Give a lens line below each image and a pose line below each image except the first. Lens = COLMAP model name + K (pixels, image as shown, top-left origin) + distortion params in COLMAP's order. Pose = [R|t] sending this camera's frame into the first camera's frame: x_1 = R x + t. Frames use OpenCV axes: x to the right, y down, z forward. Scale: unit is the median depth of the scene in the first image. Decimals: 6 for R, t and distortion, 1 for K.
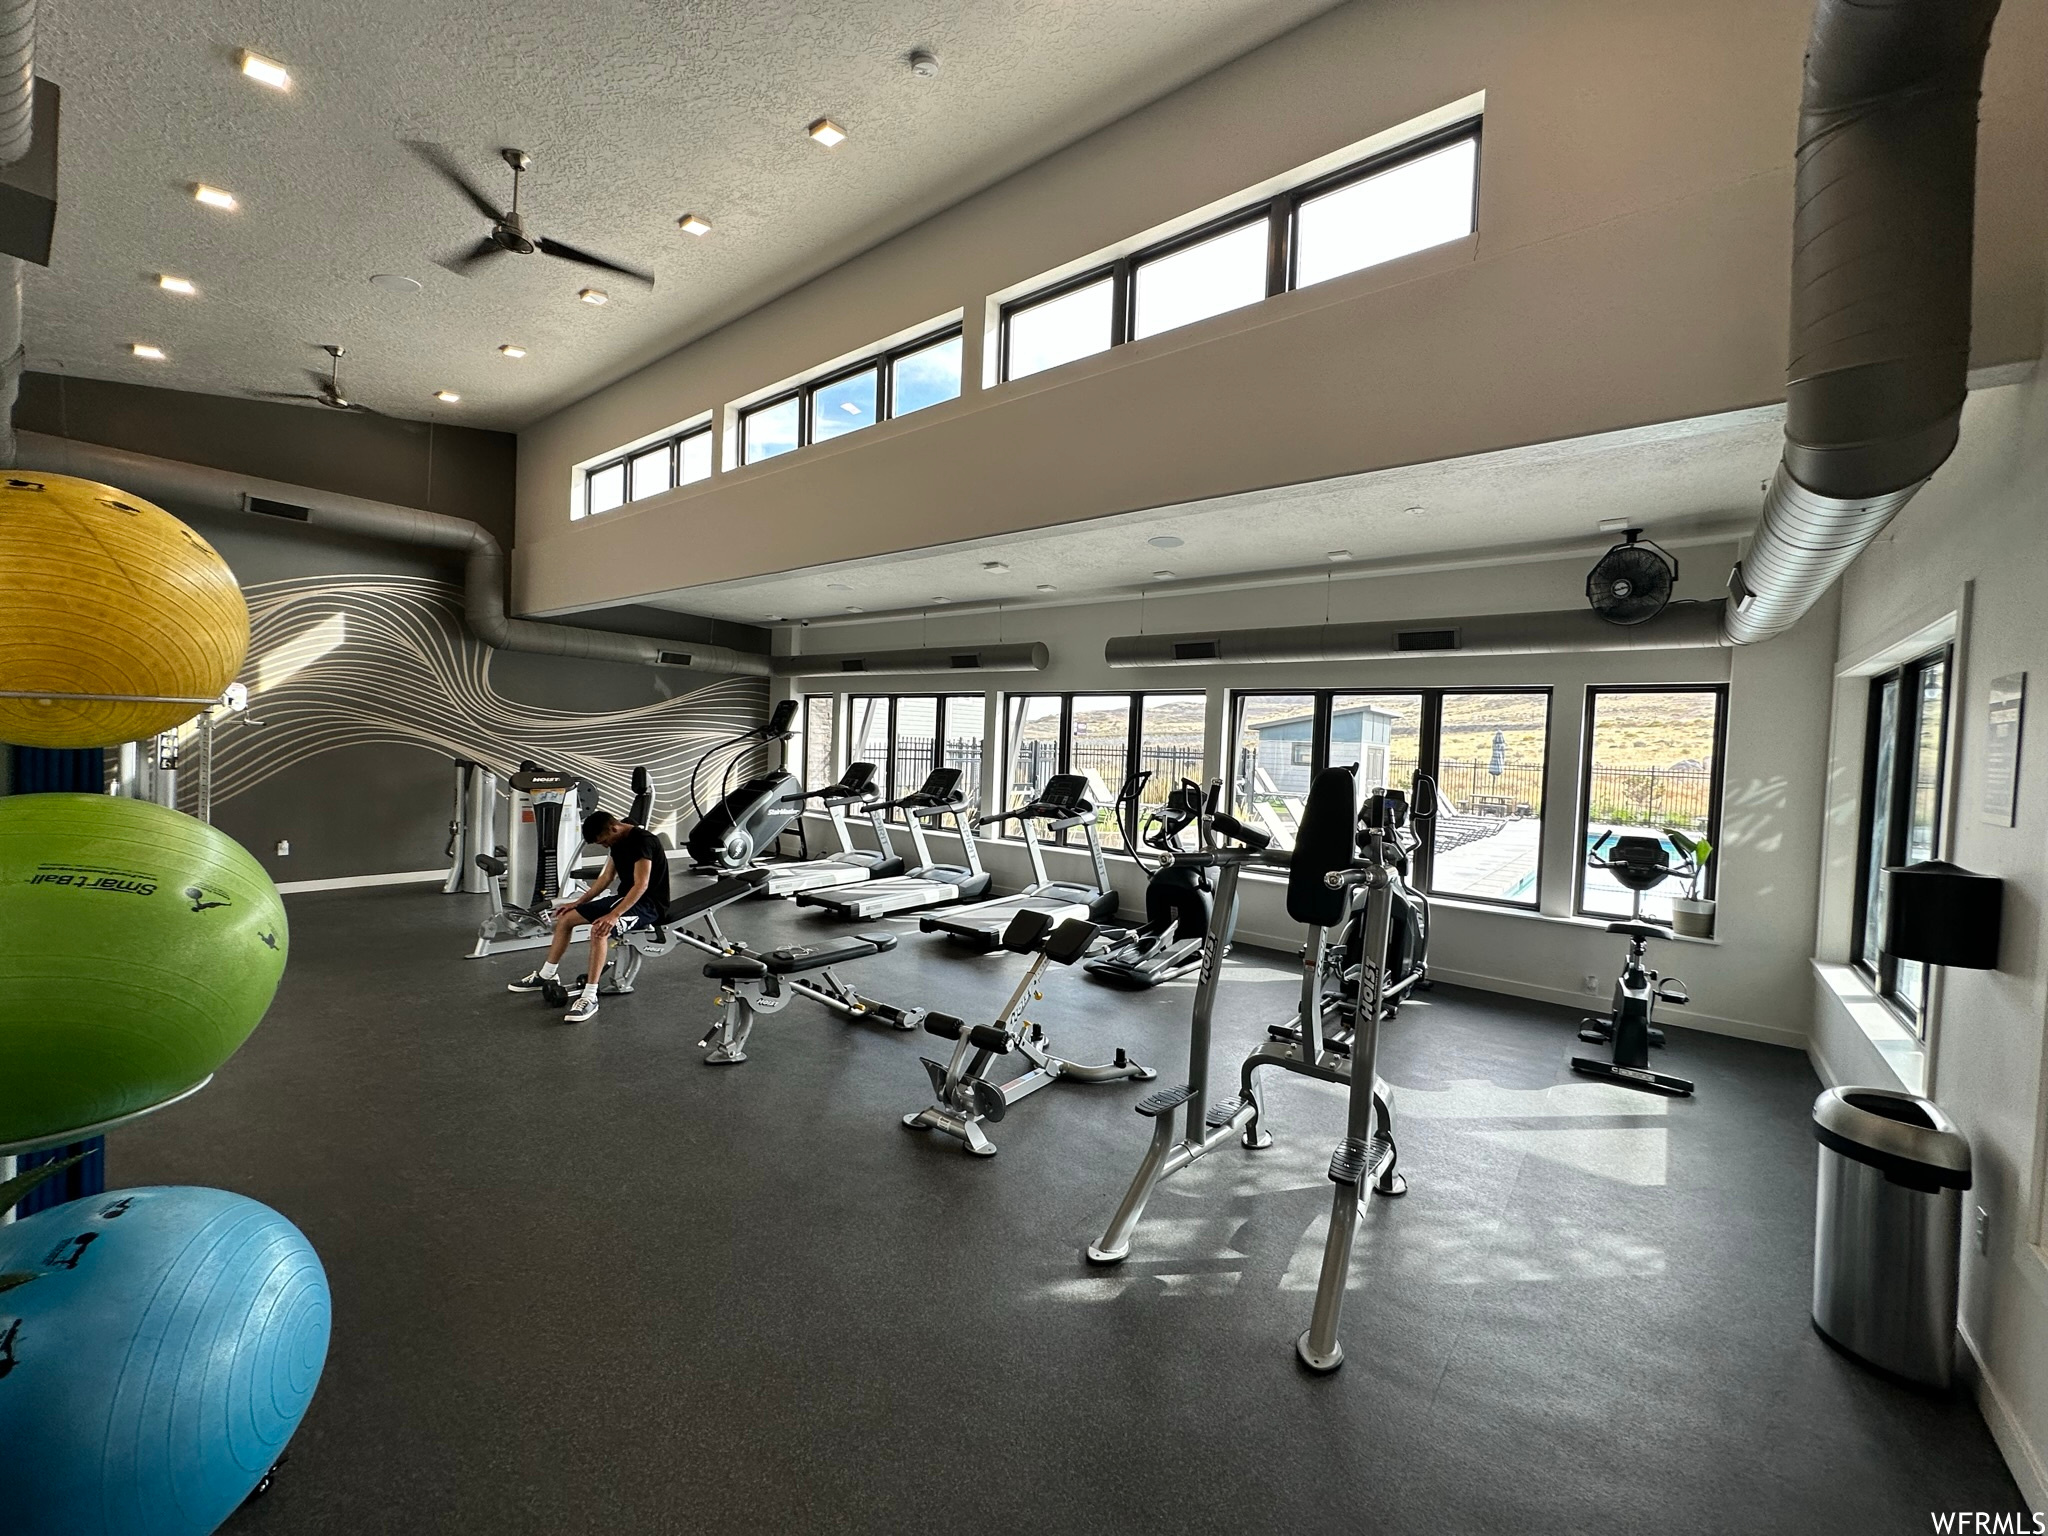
lens RADIAL K [[807.9, 0, 1024.5], [0, 807.9, 763.8], [0, 0, 1]] dist [0.000659, 0.000131]
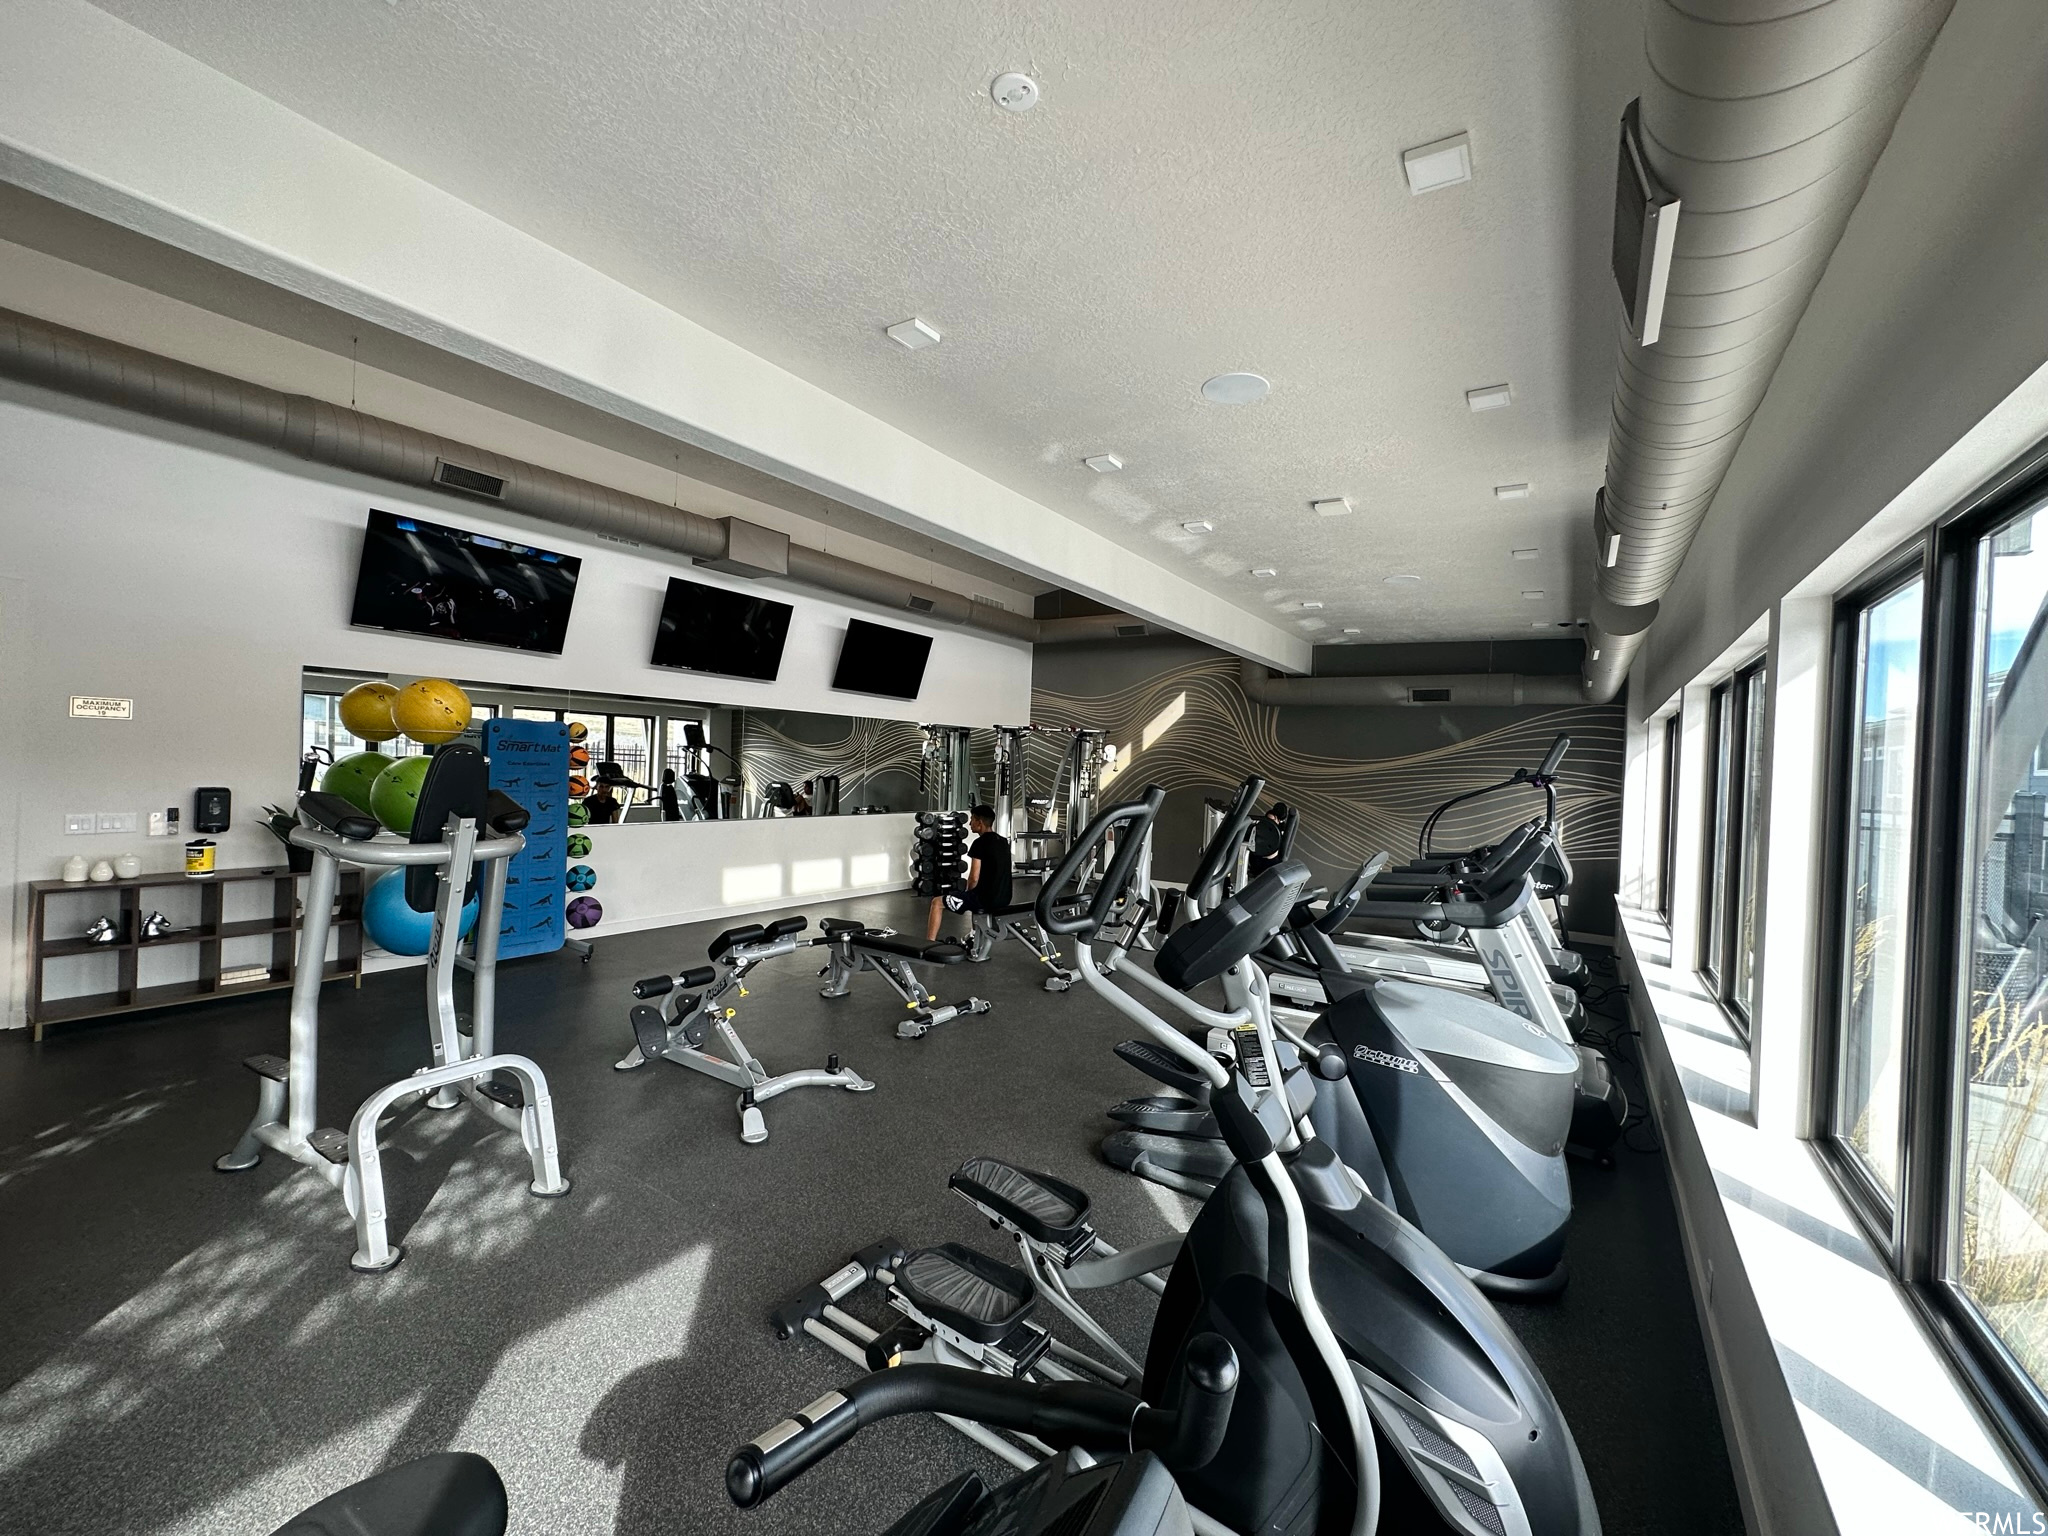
lens RADIAL K [[807.9, 0, 1022.3], [0, 807.9, 767.2], [0, 0, 1]] dist [0.000659, 0.000131]
pose [[0.056269, -0.028841, -0.997999, 0.566294], [-0.060487, 0.997648, -0.032241, 0.005690], [0.996582, 0.062180, 0.054392, 0.680070]]
